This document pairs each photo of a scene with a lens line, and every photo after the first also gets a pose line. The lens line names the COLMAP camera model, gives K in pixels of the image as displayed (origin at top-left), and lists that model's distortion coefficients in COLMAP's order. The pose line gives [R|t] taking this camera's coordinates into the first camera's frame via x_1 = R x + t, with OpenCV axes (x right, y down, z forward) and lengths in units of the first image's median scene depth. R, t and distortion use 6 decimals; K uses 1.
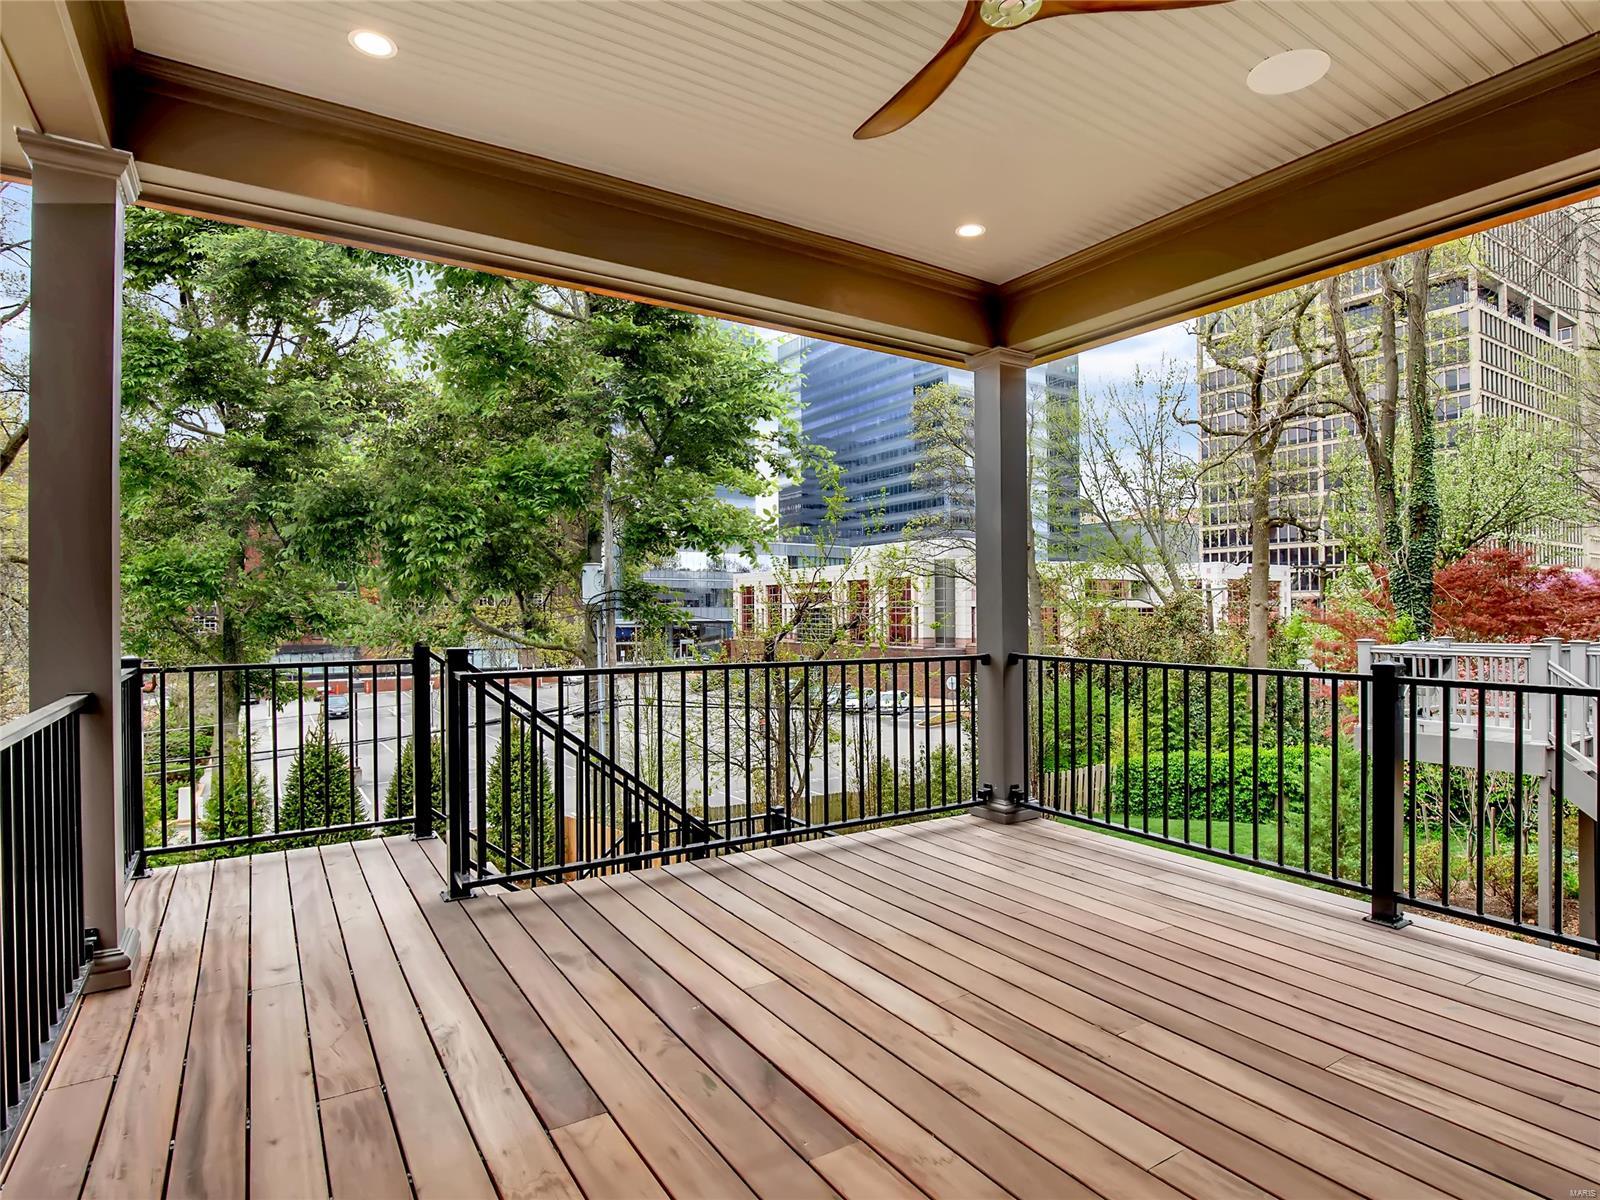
lens RADIAL K [[910.0, 0, 768.8], [0, 910.0, 608.9], [0, 0, 1]] dist [-0.026521, 0.002596]
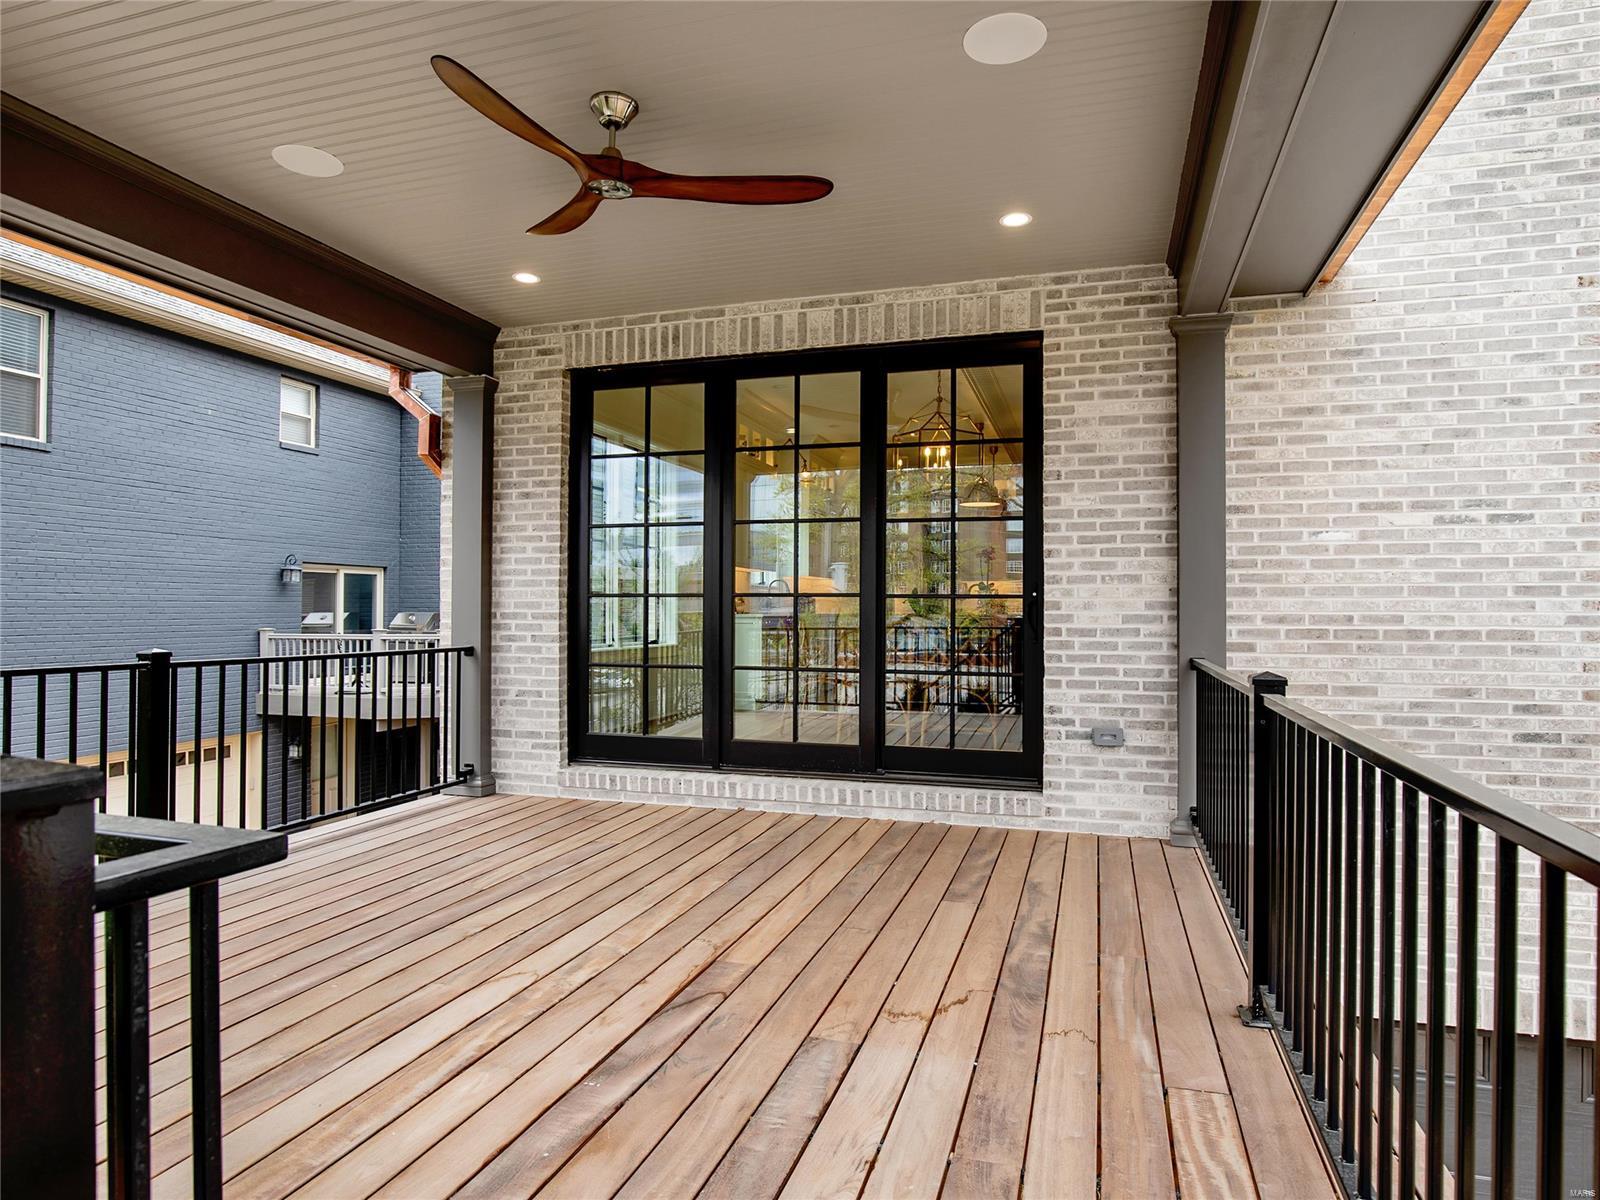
lens RADIAL K [[910.0, 0, 768.8], [0, 910.0, 608.9], [0, 0, 1]] dist [-0.026521, 0.002596]
pose [[-0.637698, -0.001270, 0.770285, -0.820247], [-0.004071, 0.999990, -0.001722, 0.008106], [-0.770275, -0.004234, -0.637697, 1.405346]]
